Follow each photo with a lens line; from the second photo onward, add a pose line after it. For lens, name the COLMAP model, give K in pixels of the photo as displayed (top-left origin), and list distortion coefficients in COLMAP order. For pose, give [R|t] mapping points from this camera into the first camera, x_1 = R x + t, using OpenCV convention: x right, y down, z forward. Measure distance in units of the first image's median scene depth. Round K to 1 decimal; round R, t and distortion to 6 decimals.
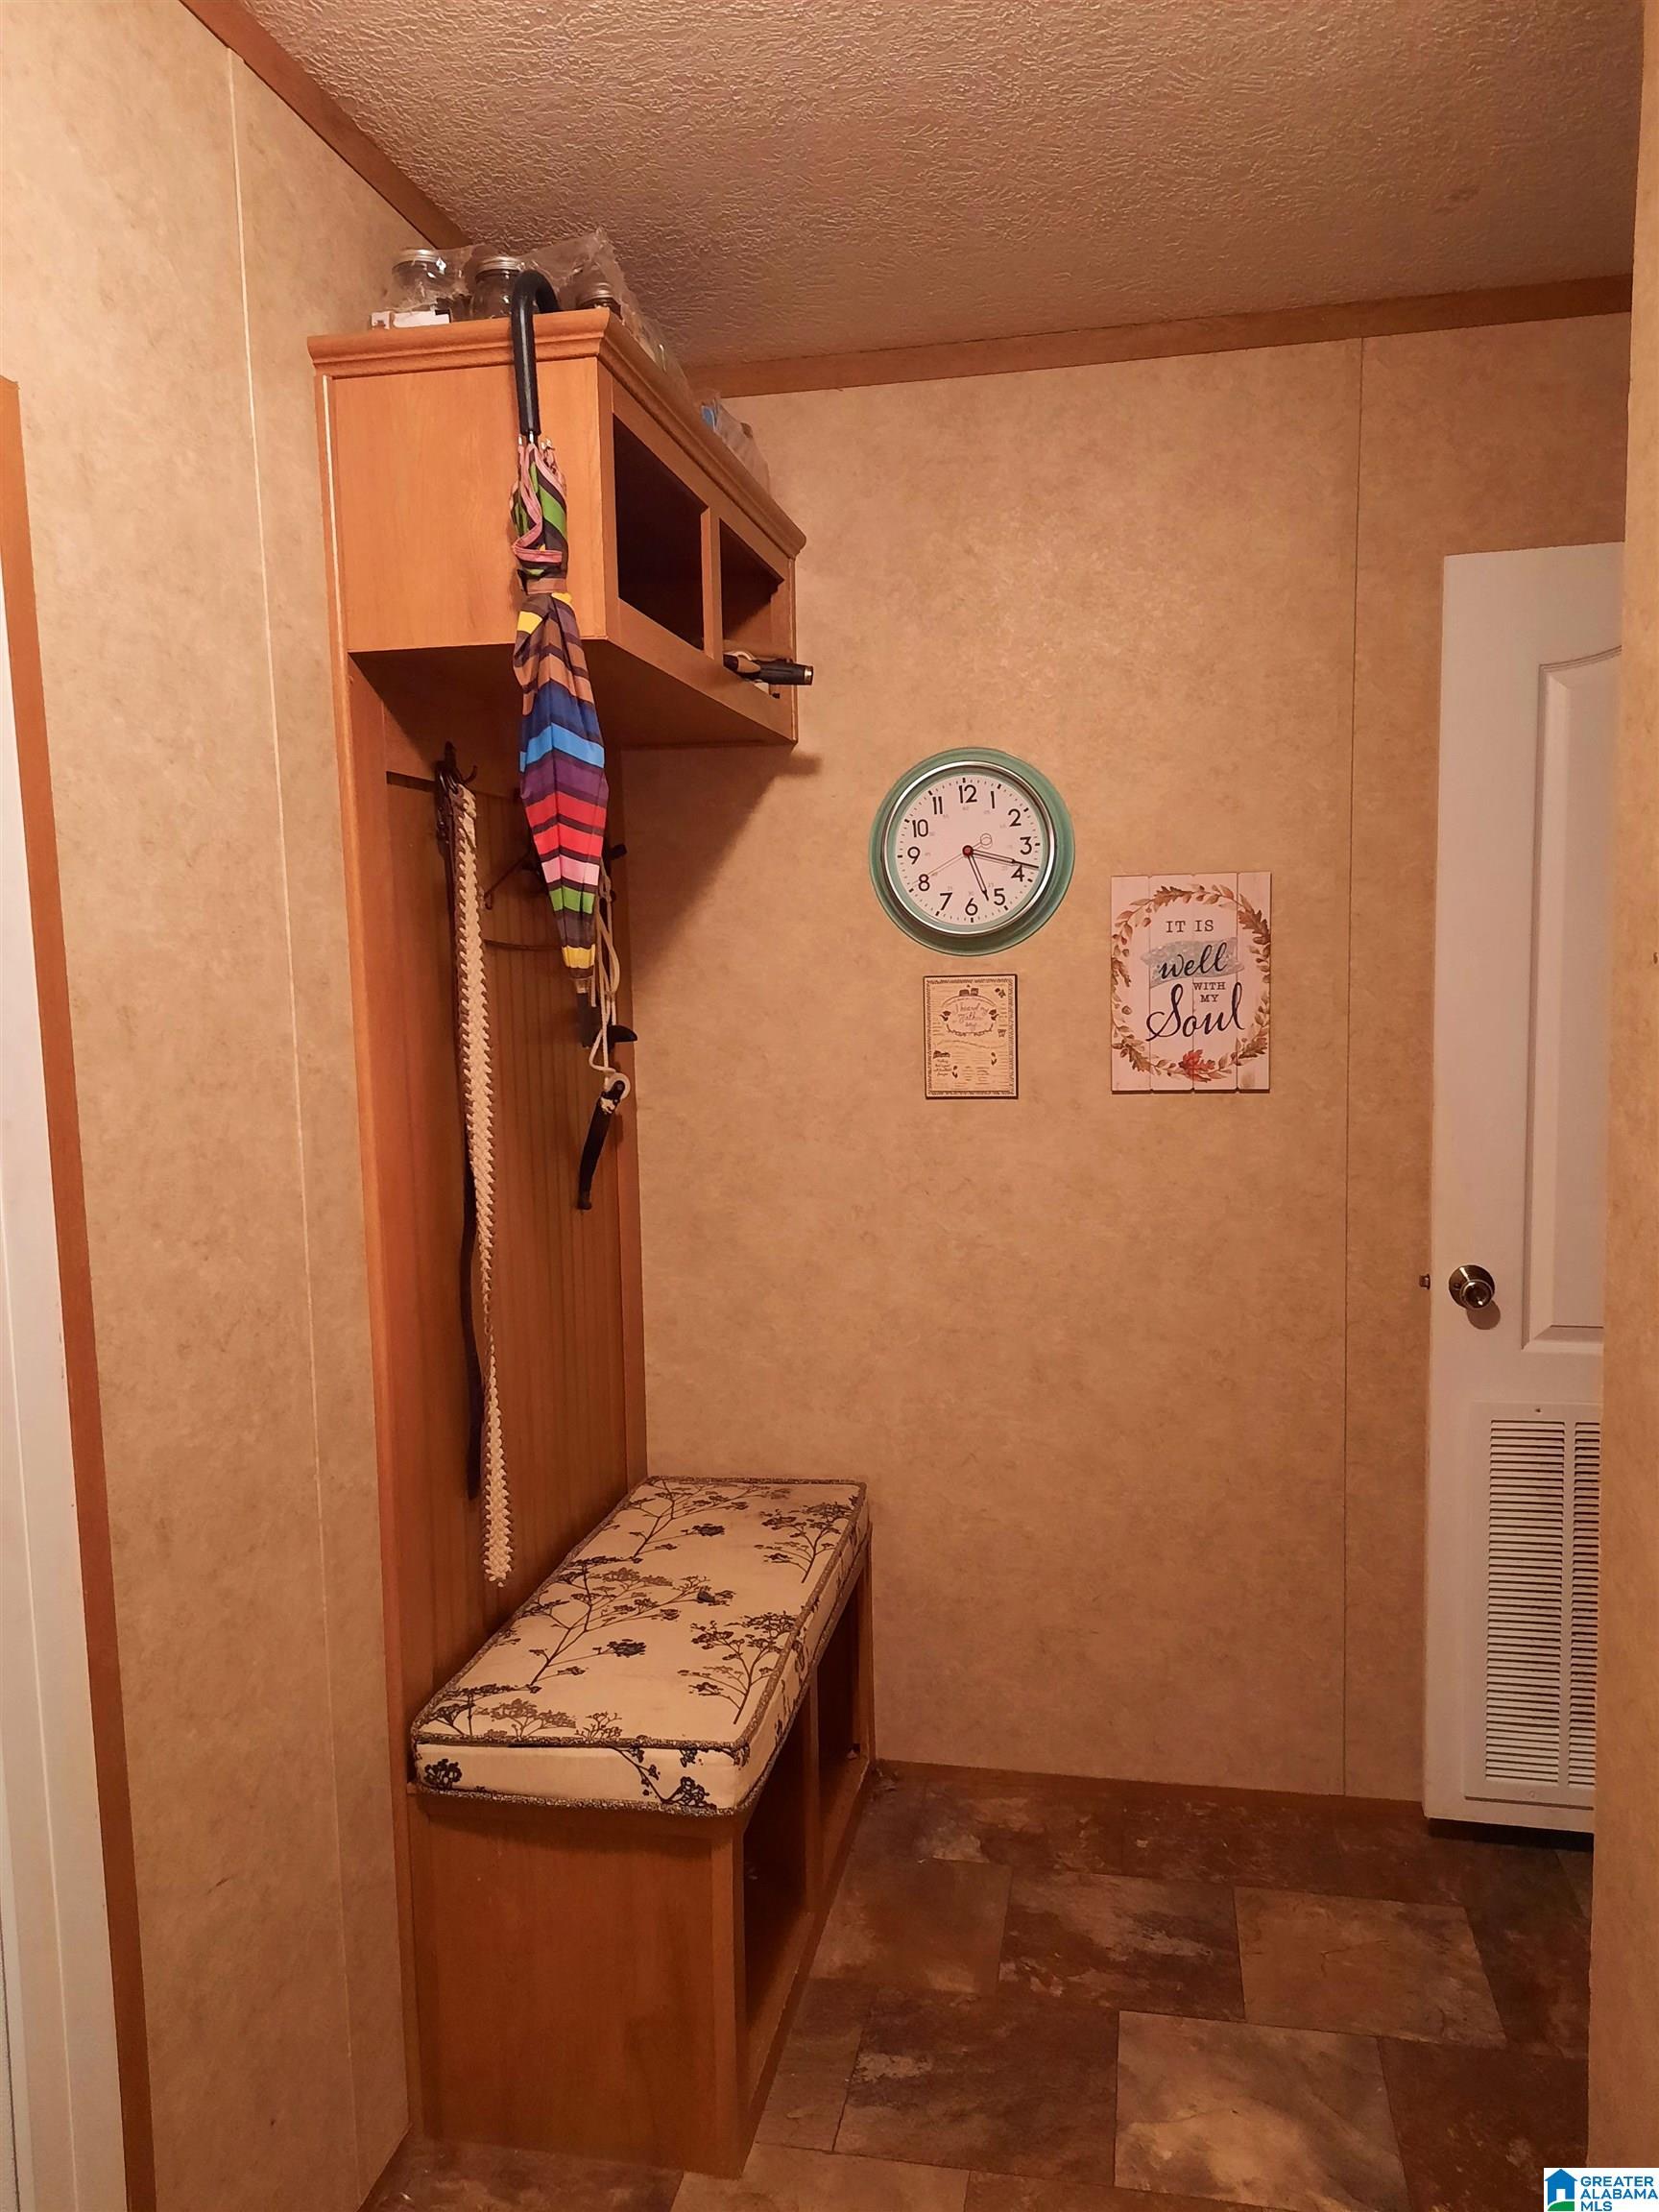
lens RADIAL K [[1599.6, 0, 829.5], [0, 1599.6, 1106.0], [0, 0, 1]] dist [0.071883, -0.083290]
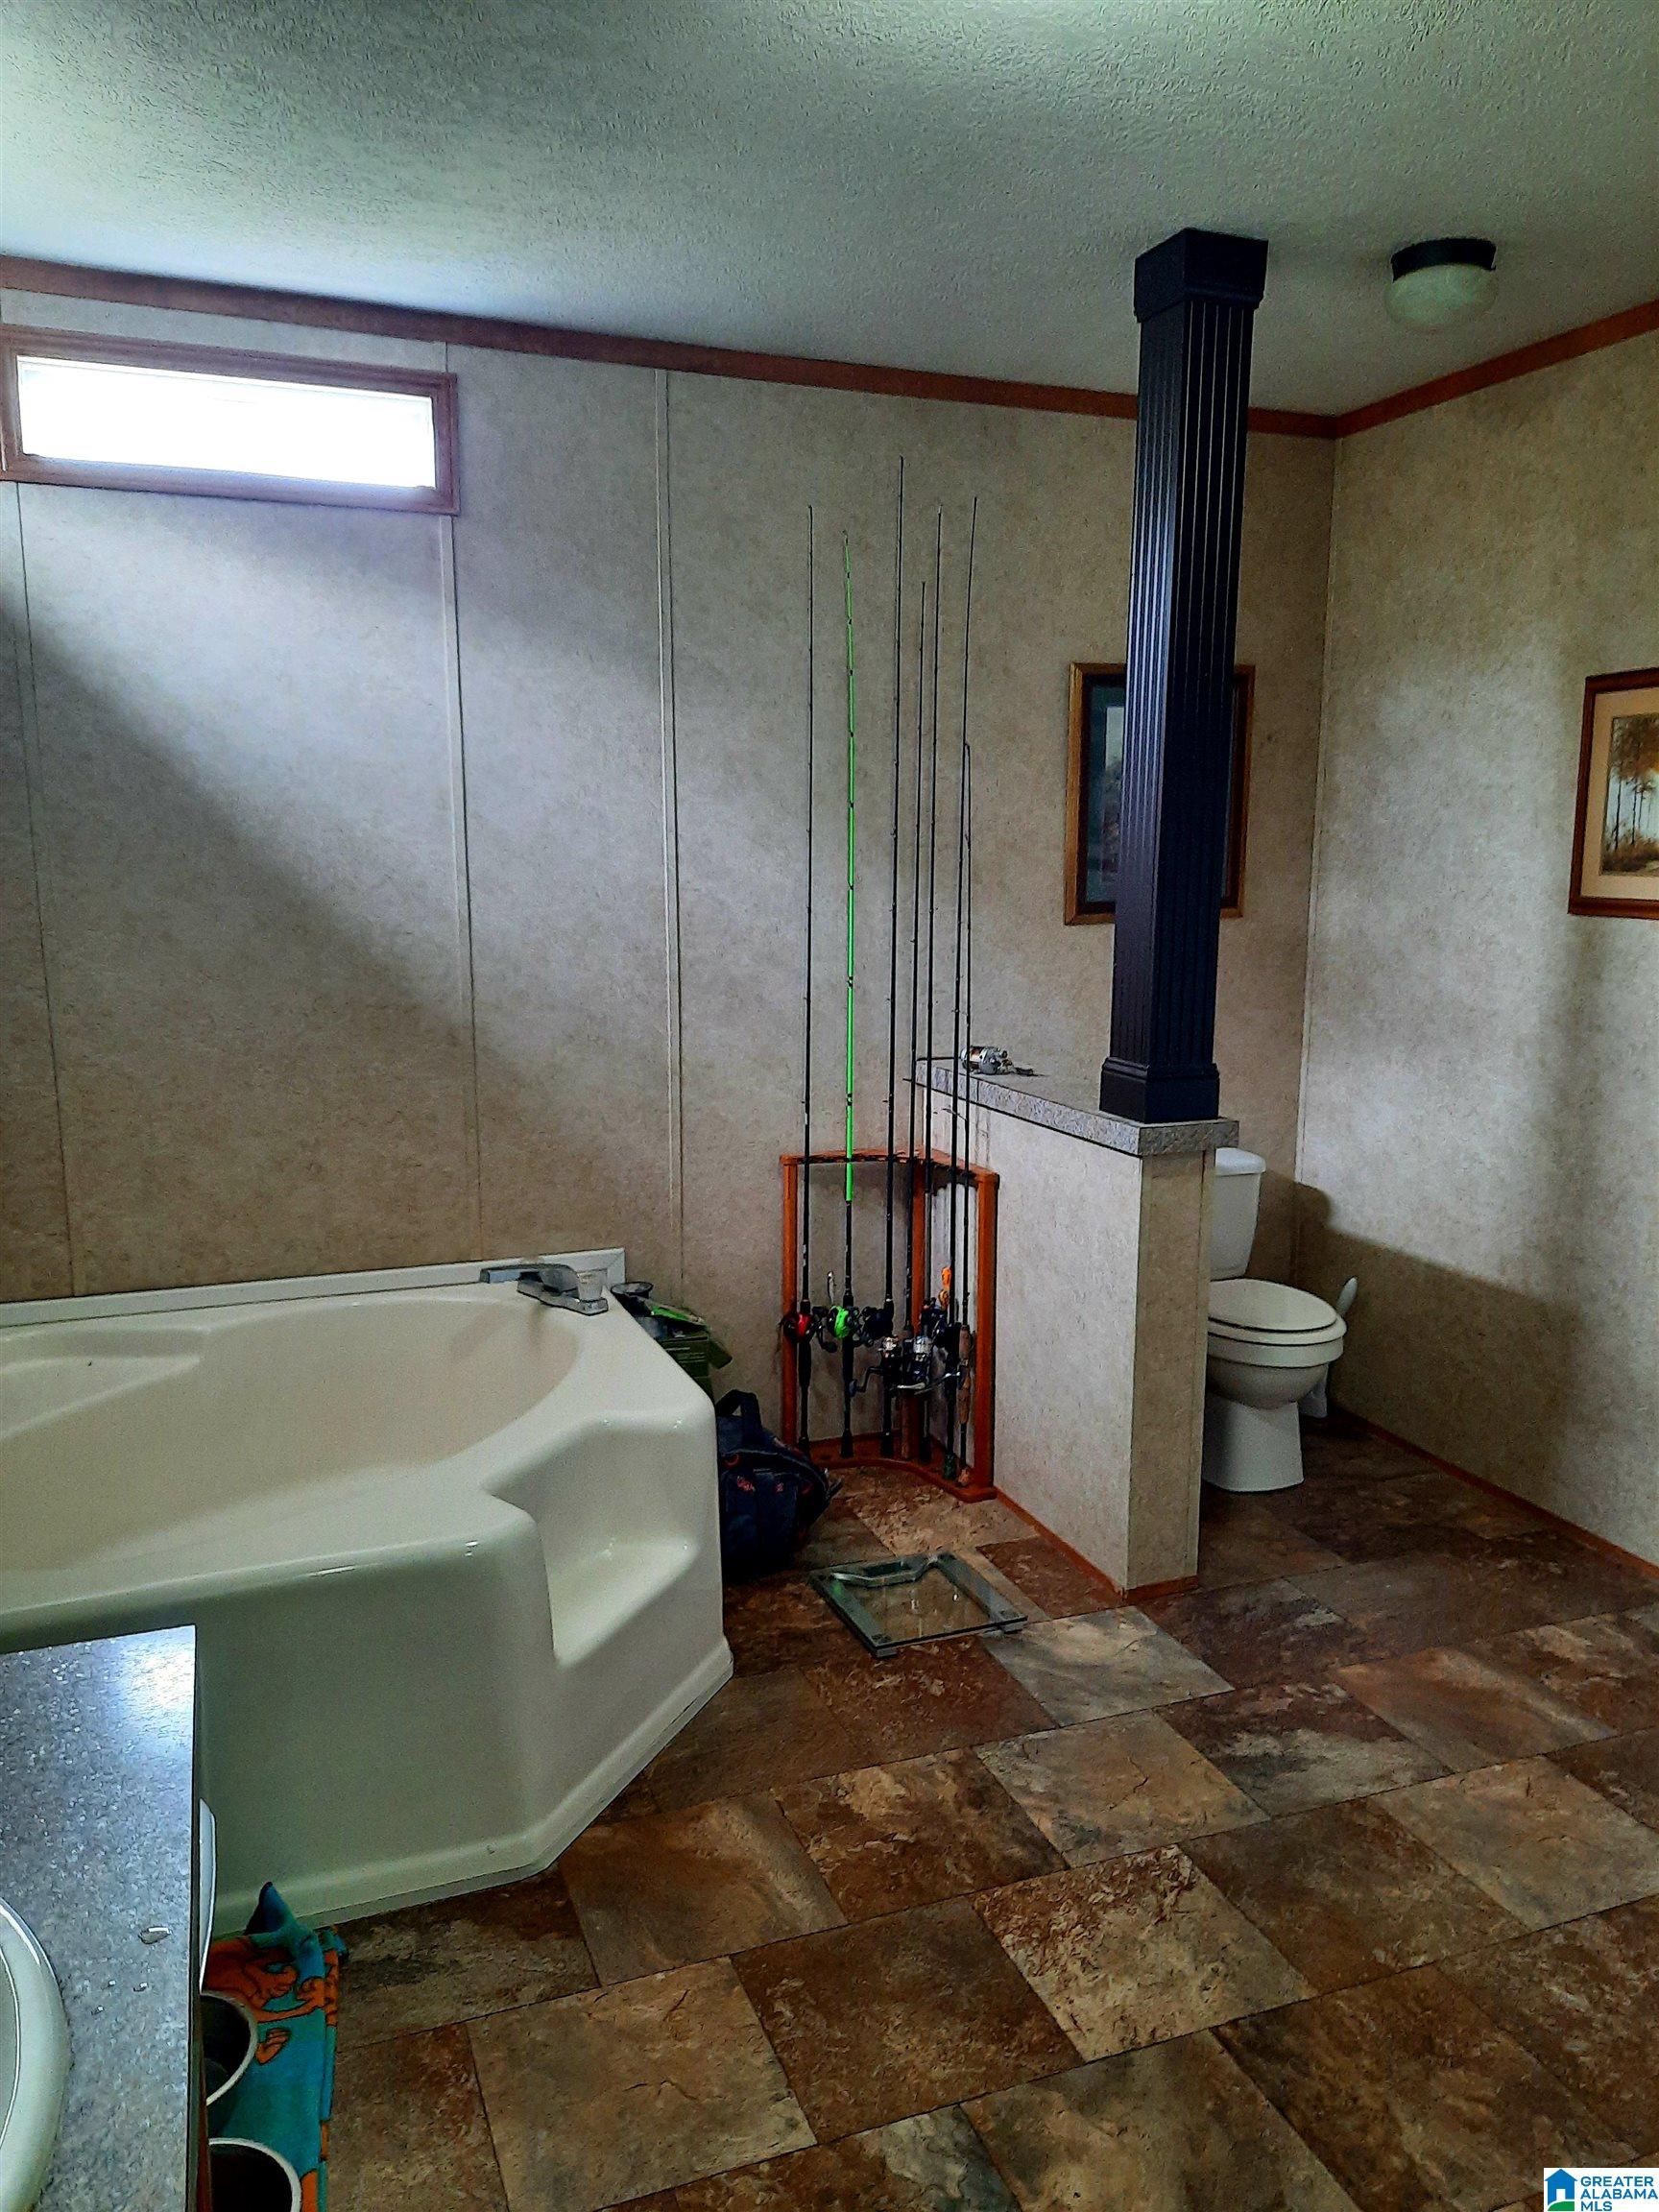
lens RADIAL K [[1599.6, 0, 829.5], [0, 1599.6, 1106.0], [0, 0, 1]] dist [0.071883, -0.083290]
pose [[-0.841739, 0.110062, -0.528546, 1.037476], [-0.035679, 0.965519, 0.257875, -0.182178], [0.538704, 0.235922, -0.808789, 1.713436]]
